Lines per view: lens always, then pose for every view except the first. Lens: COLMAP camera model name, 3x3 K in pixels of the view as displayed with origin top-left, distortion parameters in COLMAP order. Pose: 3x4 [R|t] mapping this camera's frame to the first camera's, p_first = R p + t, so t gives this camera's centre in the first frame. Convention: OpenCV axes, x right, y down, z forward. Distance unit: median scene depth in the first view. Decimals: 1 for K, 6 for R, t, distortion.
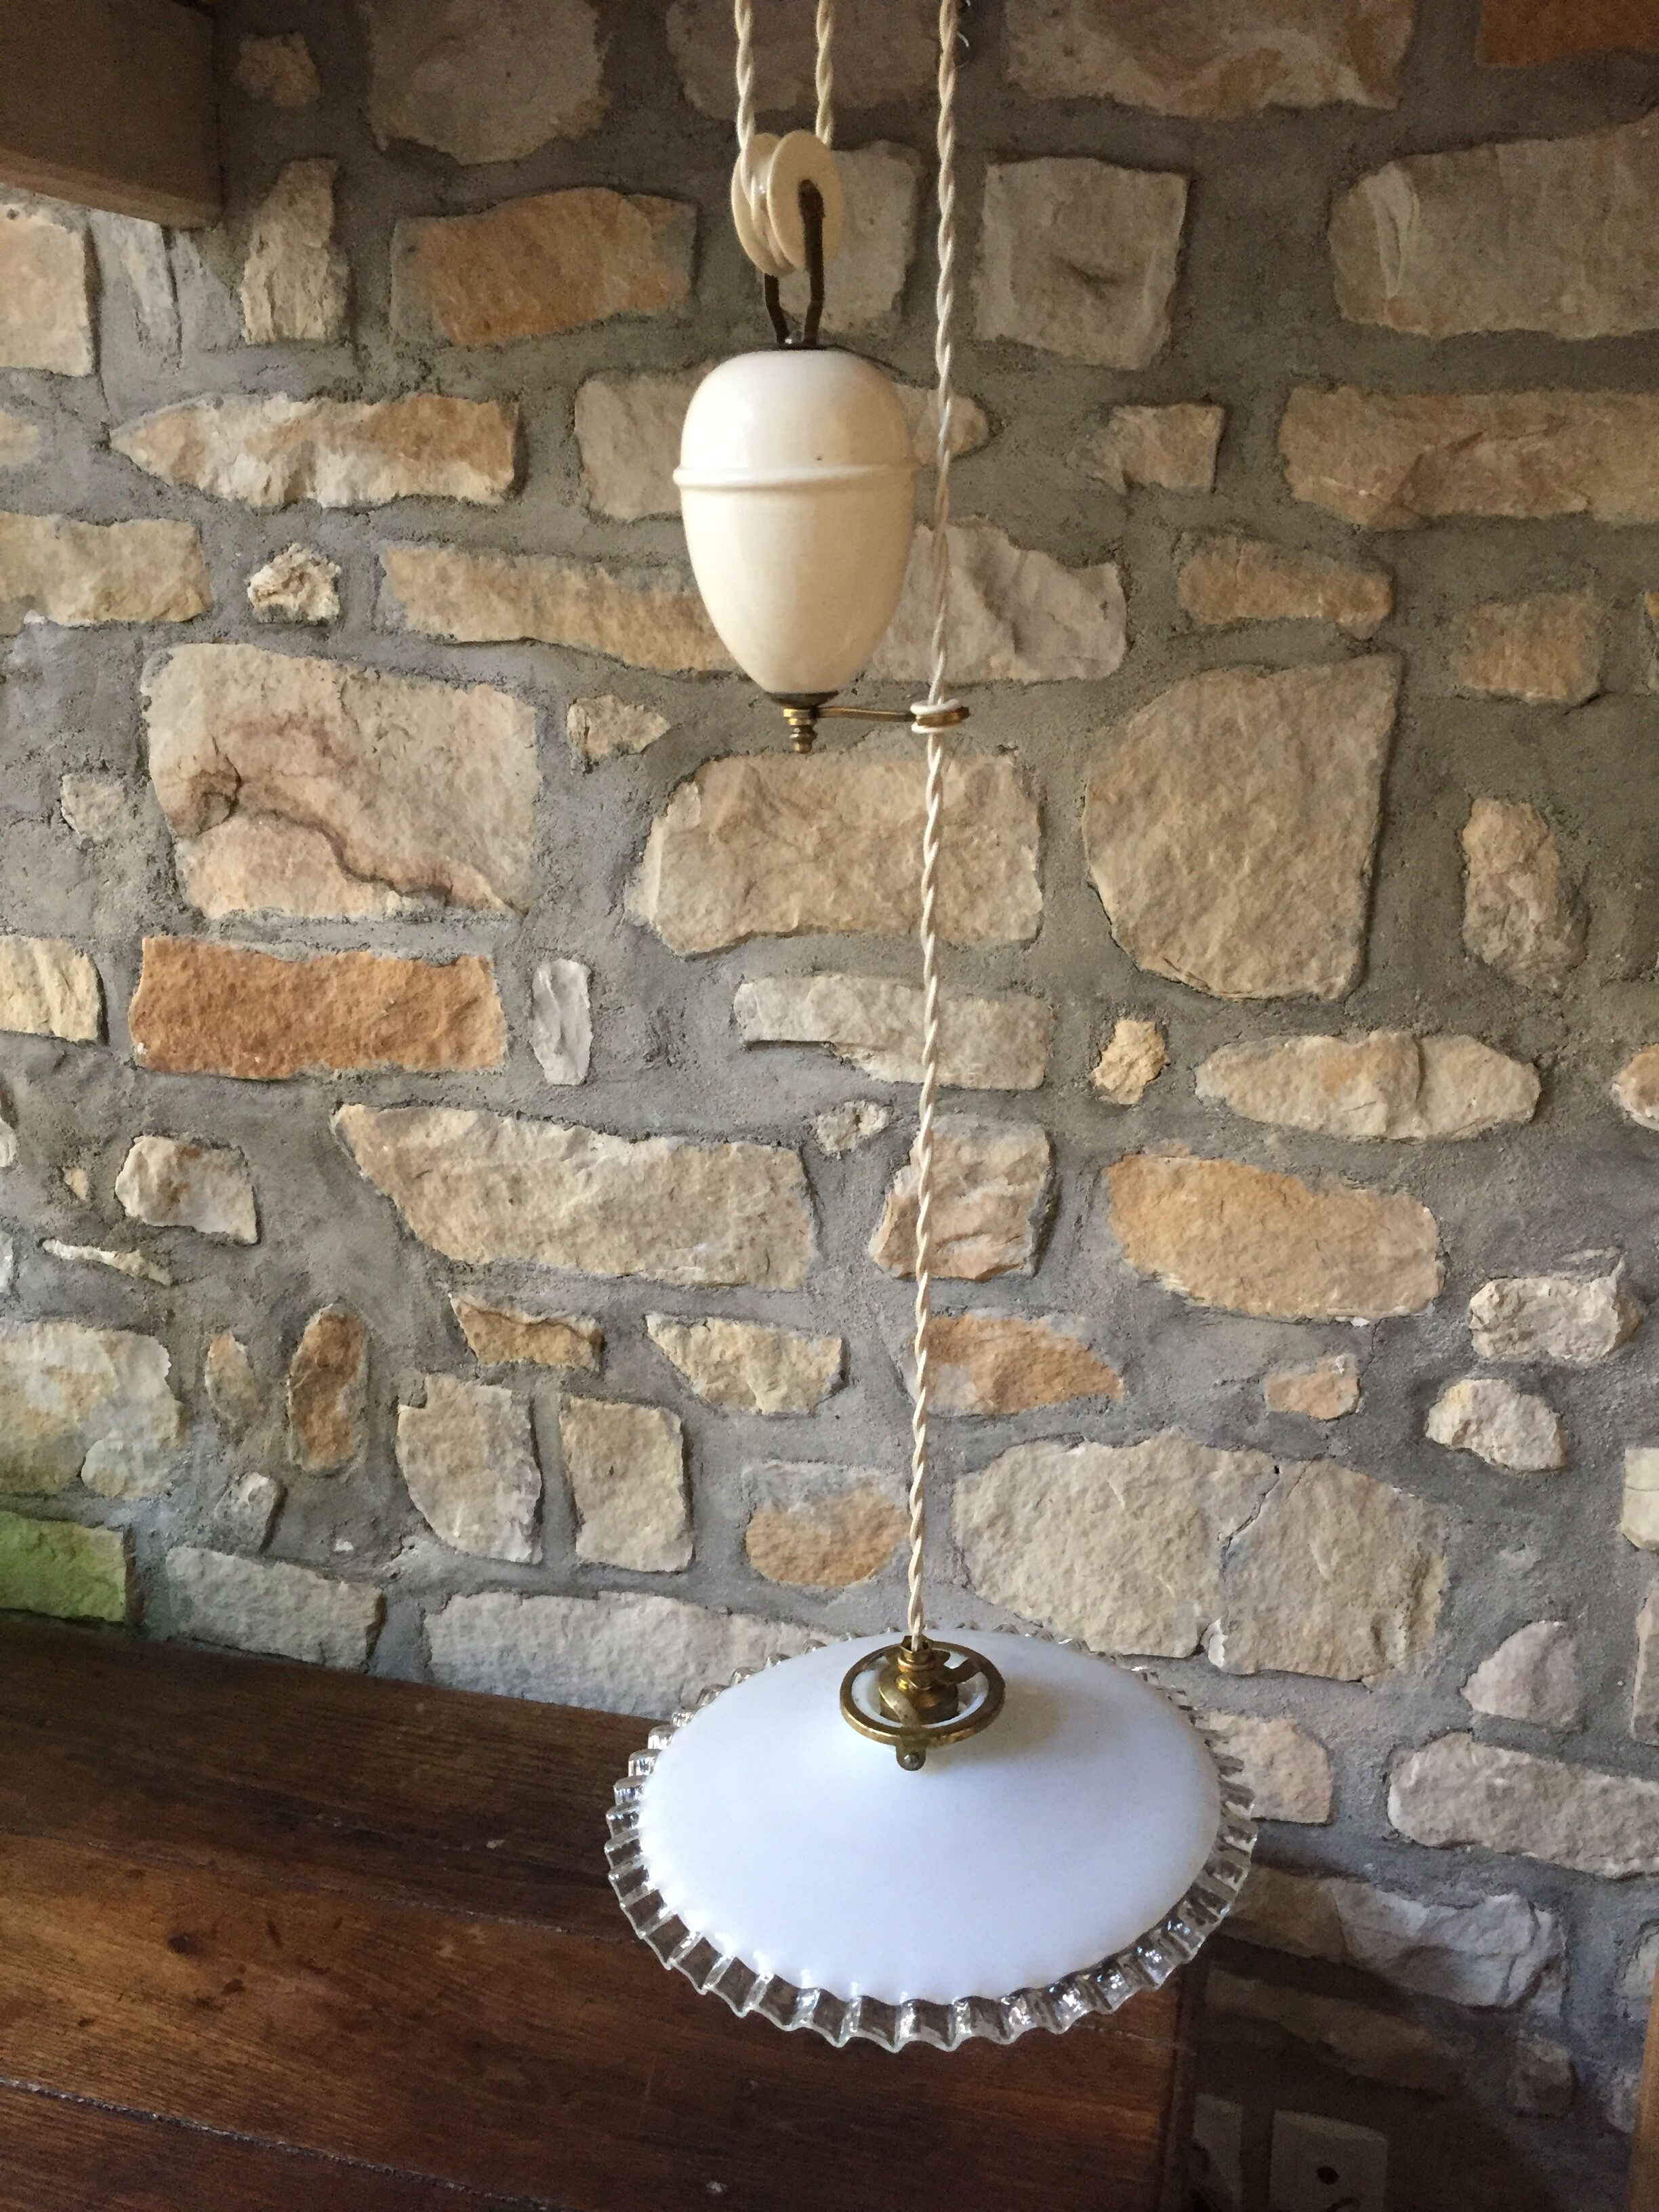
lens RADIAL K [[1900.0, 0, 829.4], [0, 1900.0, 1110.5], [0, 0, 1]] dist [0.076427, -0.112983]
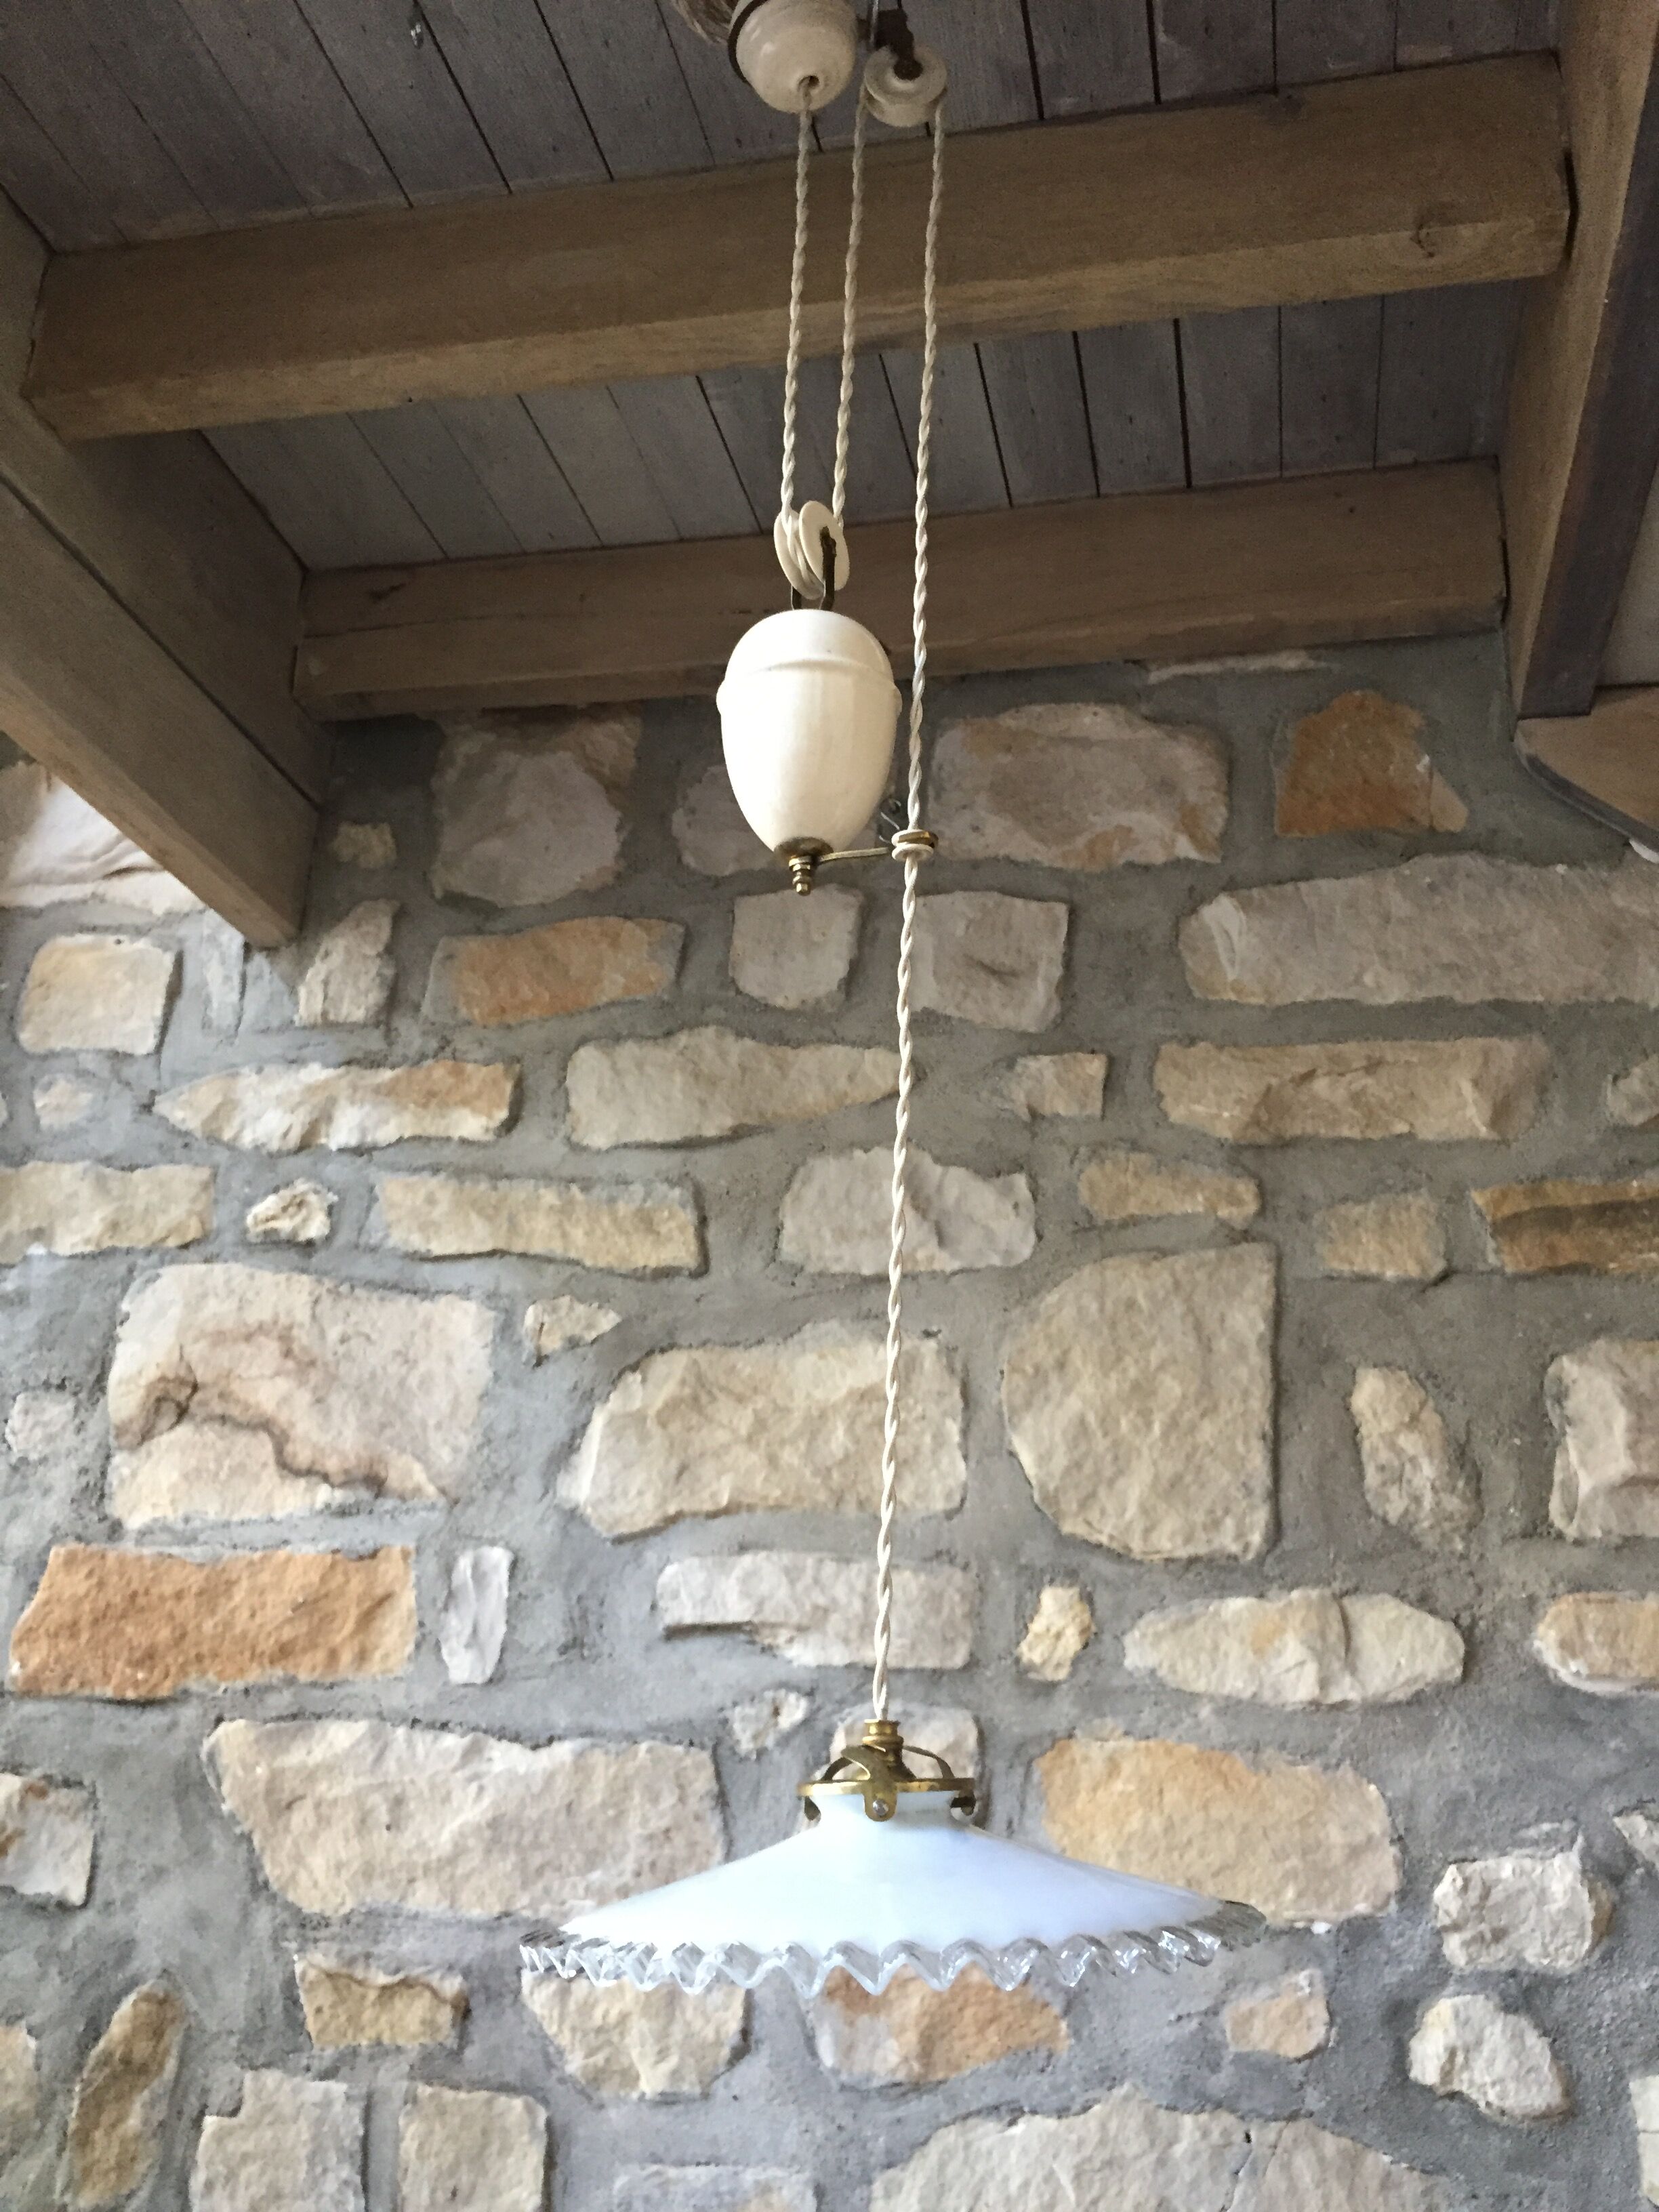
lens RADIAL K [[1900.0, 0, 833.7], [0, 1900.0, 1086.0], [0, 0, 1]] dist [0.076427, -0.112983]
pose [[0.996932, 0.062189, 0.047525, -0.022558], [-0.021681, 0.802853, -0.595782, 0.334685], [-0.075207, 0.592924, 0.801739, 0.041650]]
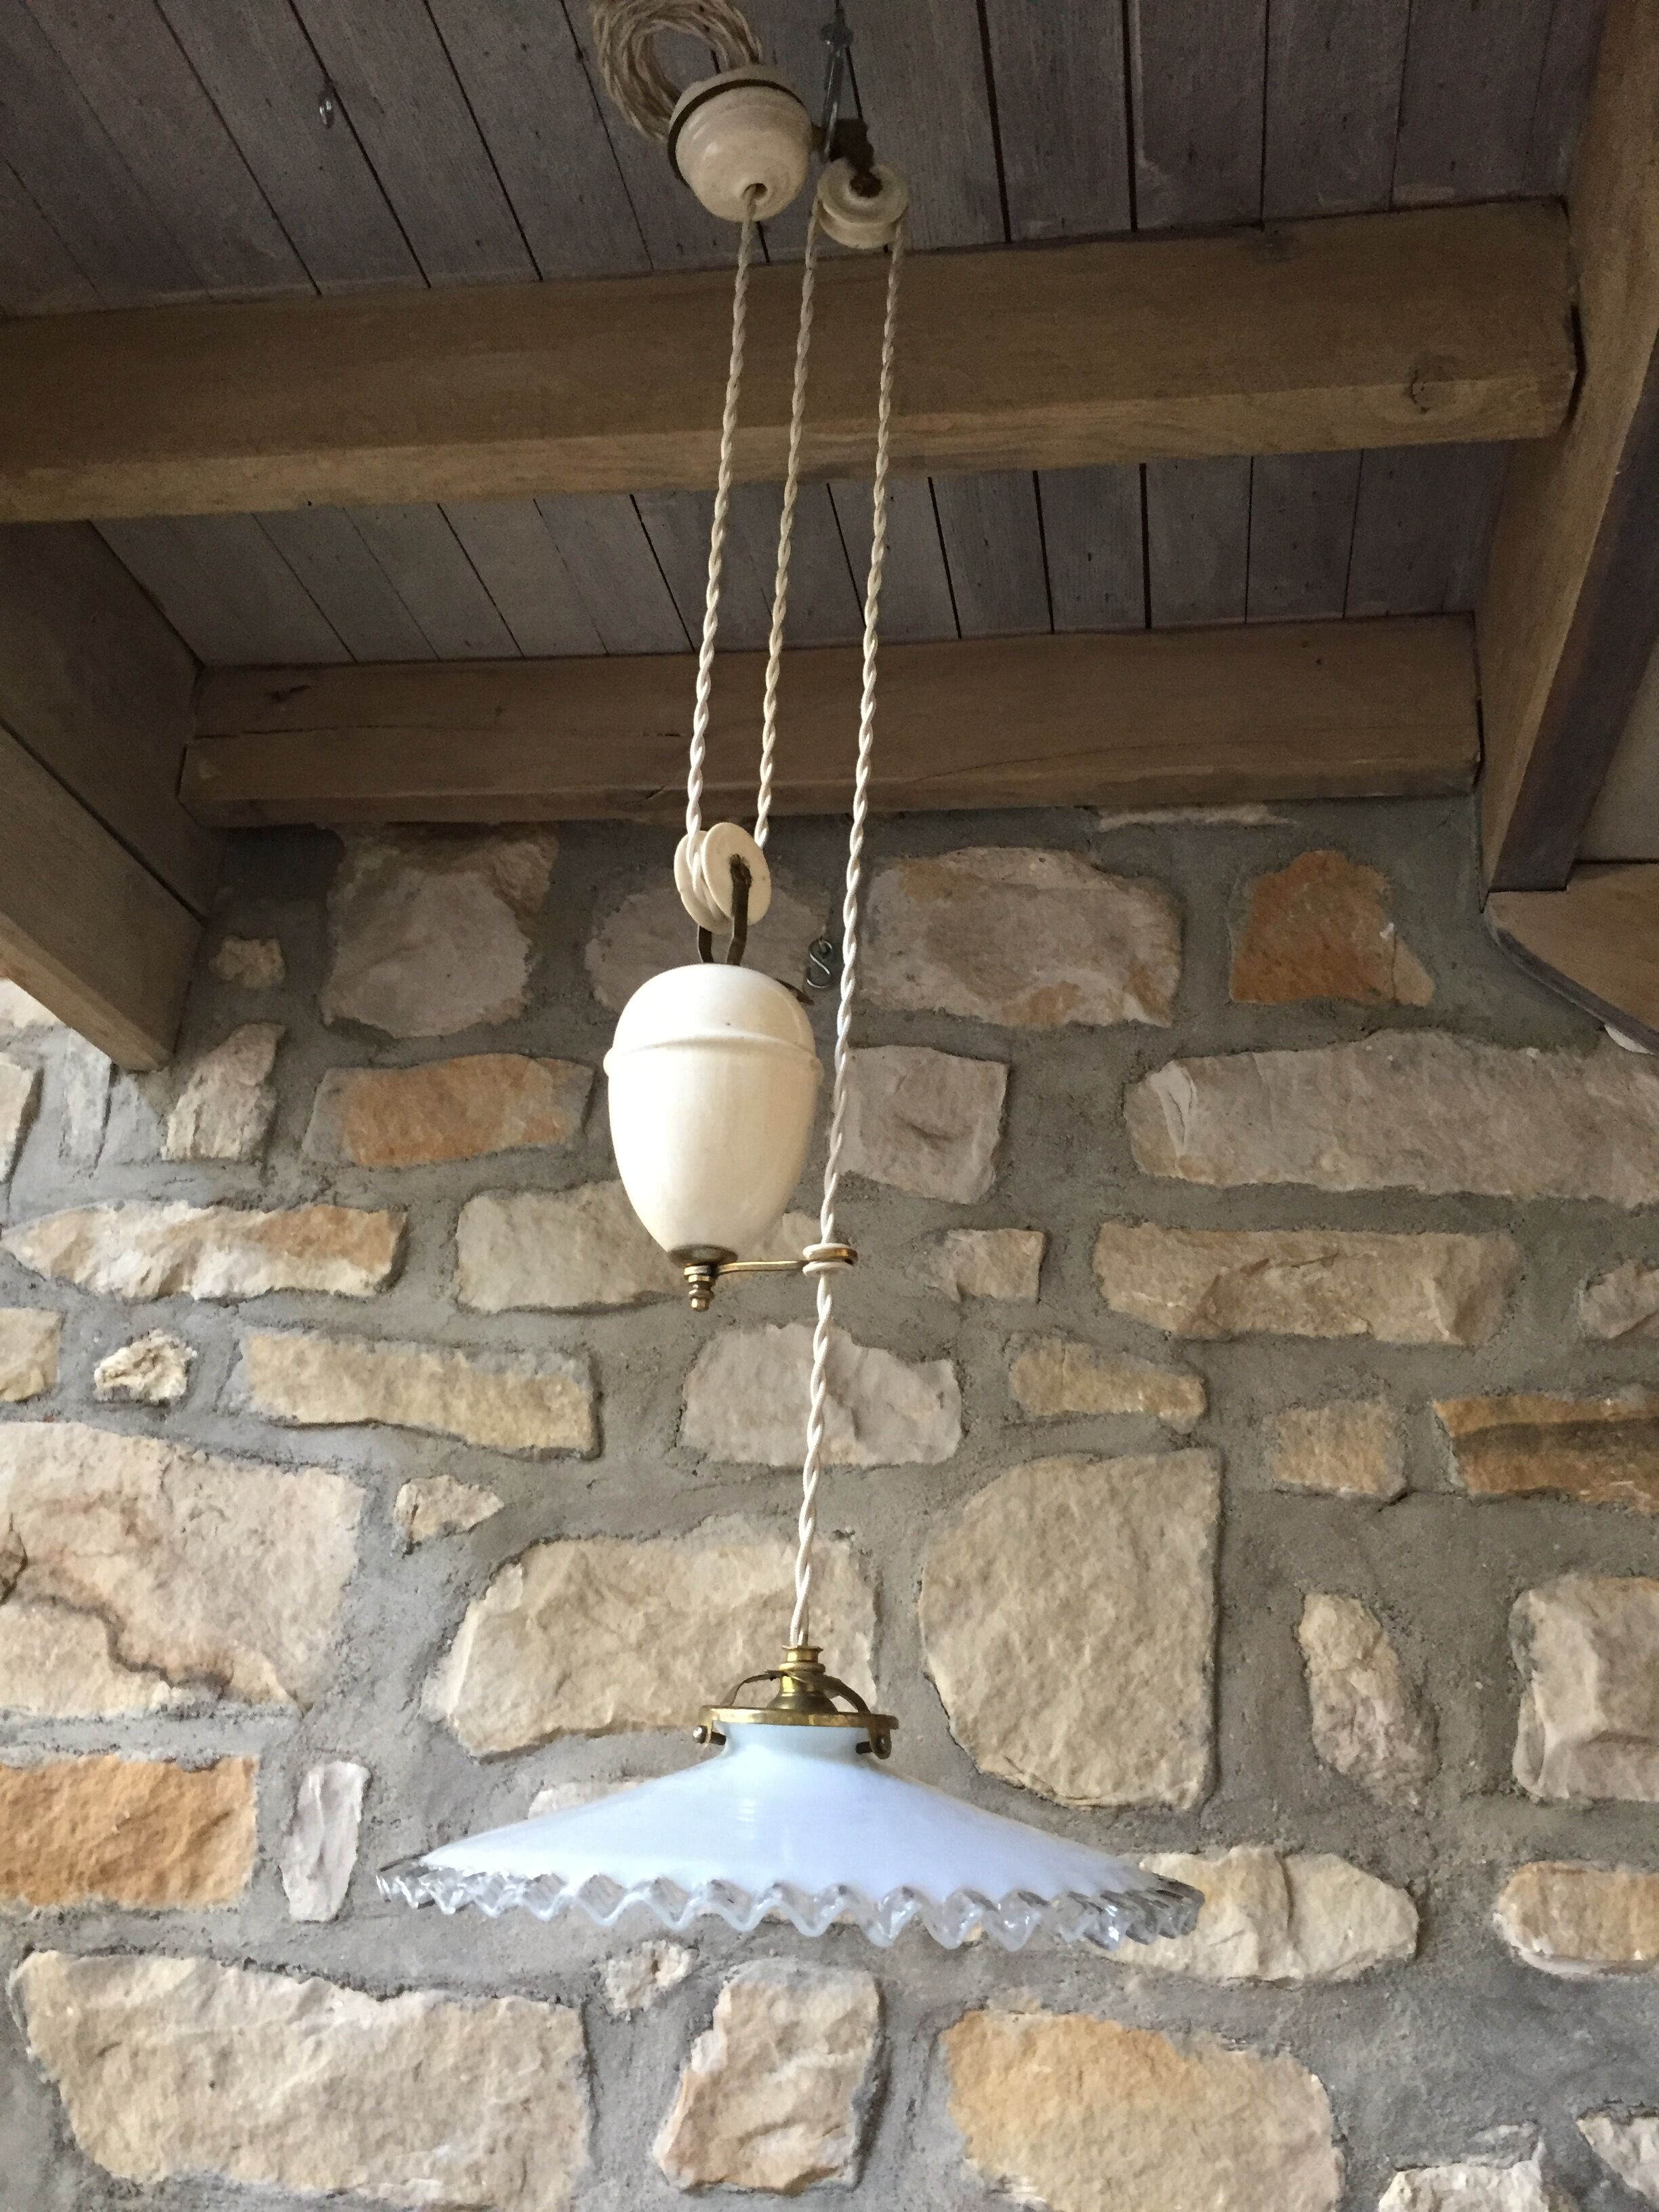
lens RADIAL K [[1900.0, 0, 829.7], [0, 1900.0, 1084.1], [0, 0, 1]] dist [0.076427, -0.112983]
pose [[0.991508, 0.101462, 0.081345, -0.018487], [-0.028351, 0.779124, -0.626228, 0.241871], [-0.126916, 0.618604, 0.775384, 0.077767]]
